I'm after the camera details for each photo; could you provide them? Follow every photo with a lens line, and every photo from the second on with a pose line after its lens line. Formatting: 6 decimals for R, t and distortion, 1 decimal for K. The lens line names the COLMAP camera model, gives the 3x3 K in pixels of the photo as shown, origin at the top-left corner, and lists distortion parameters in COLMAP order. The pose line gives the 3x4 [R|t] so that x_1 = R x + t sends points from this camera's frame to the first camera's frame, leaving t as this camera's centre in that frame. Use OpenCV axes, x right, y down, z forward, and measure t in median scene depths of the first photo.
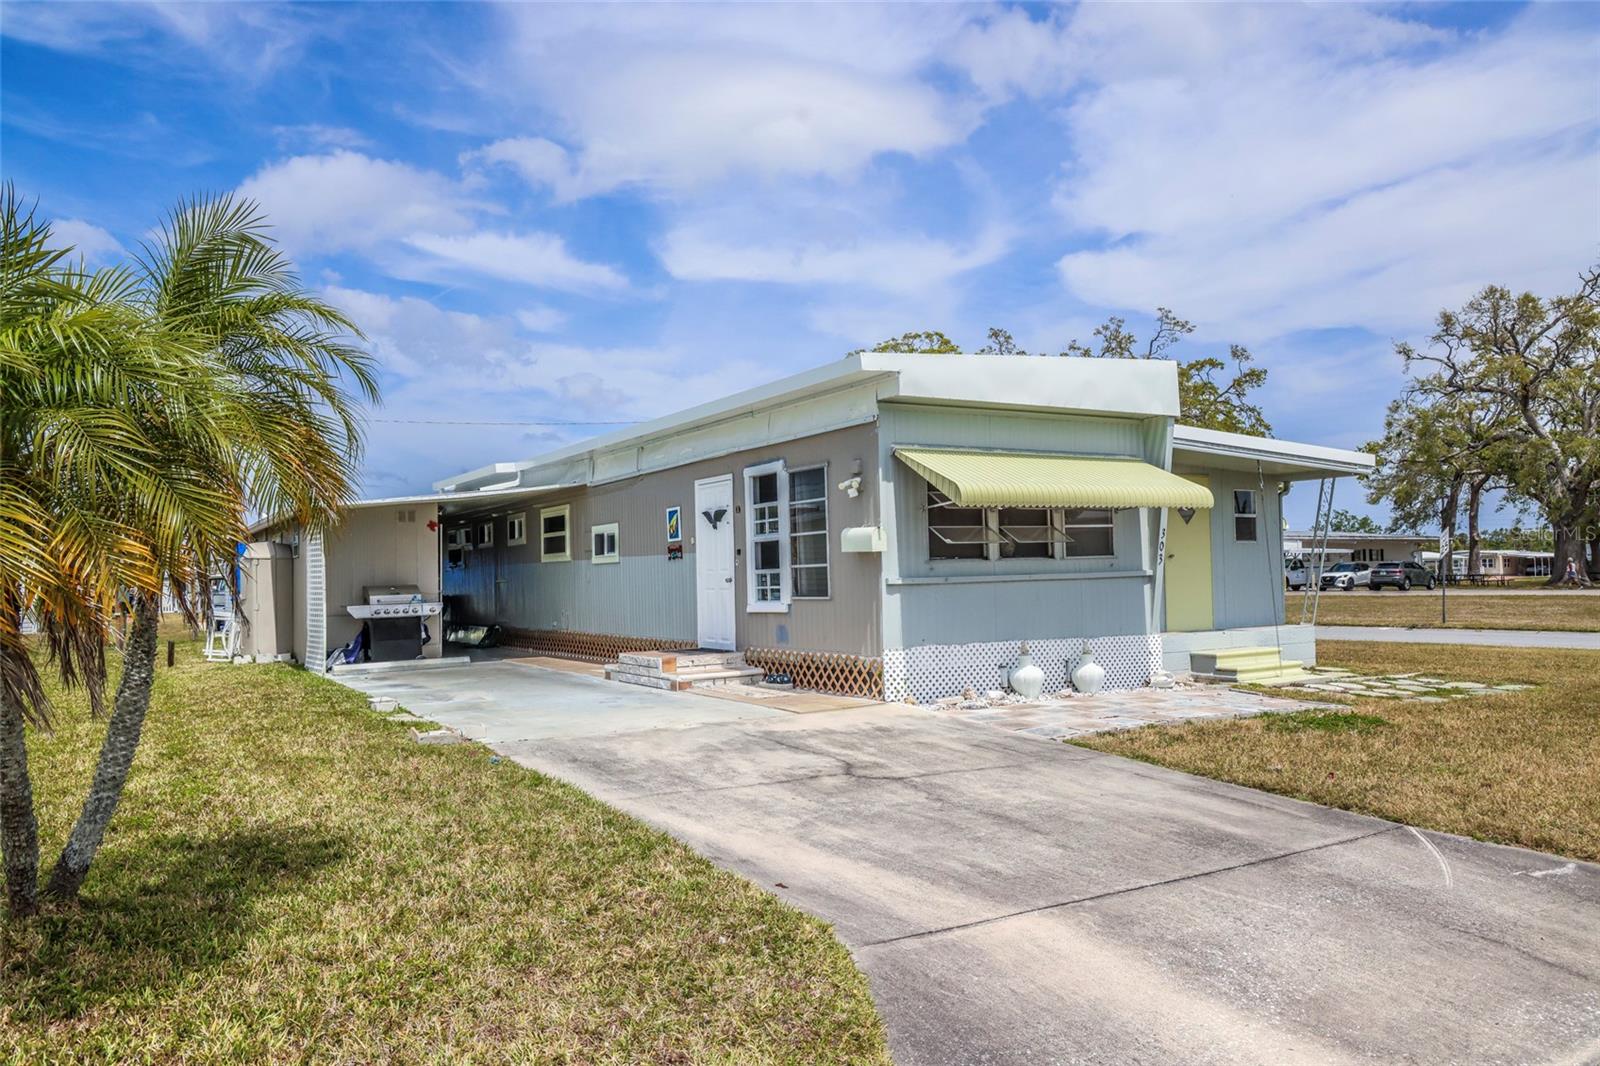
lens RADIAL K [[1115.7, 0, 798.9], [0, 1115.7, 532.6], [0, 0, 1]] dist [-0.075218, 0.036043]
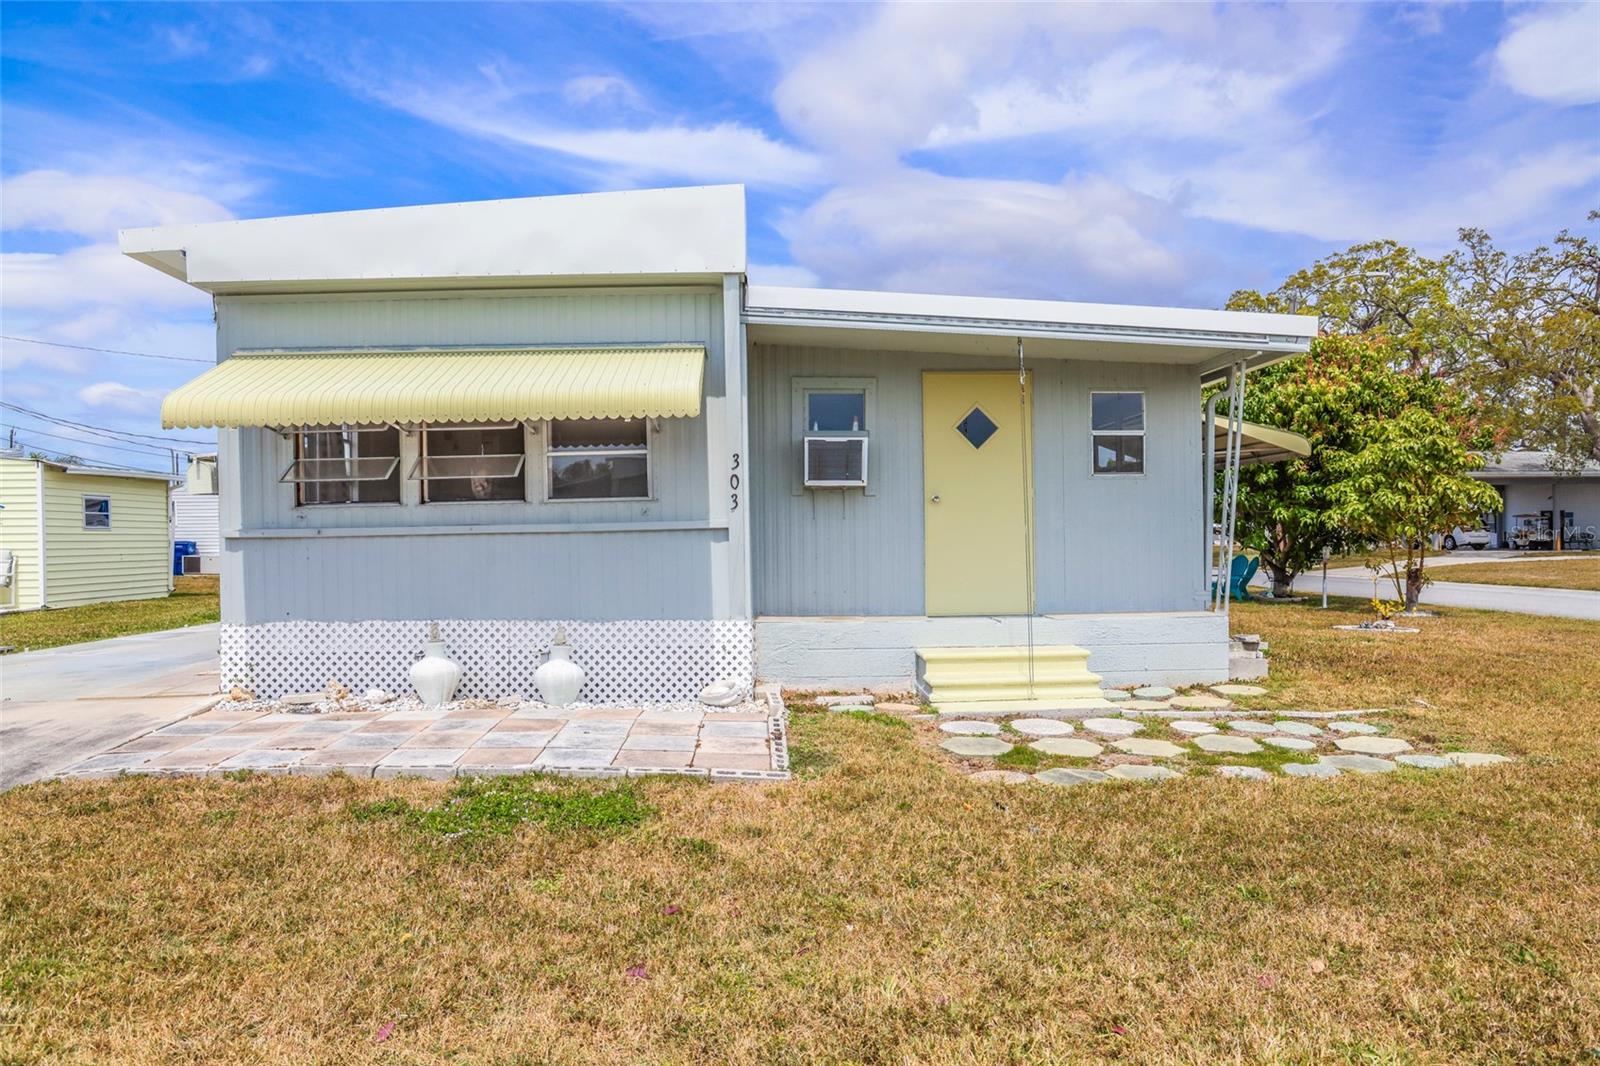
lens RADIAL K [[1018.3, 0, 797.9], [0, 1018.3, 530.1], [0, 0, 1]] dist [-0.047040, 0.001325]
pose [[0.878559, 0.010468, -0.477518, 0.646590], [0.015284, 0.998632, 0.050012, 0.011585], [0.477388, -0.051237, 0.877197, 0.514130]]
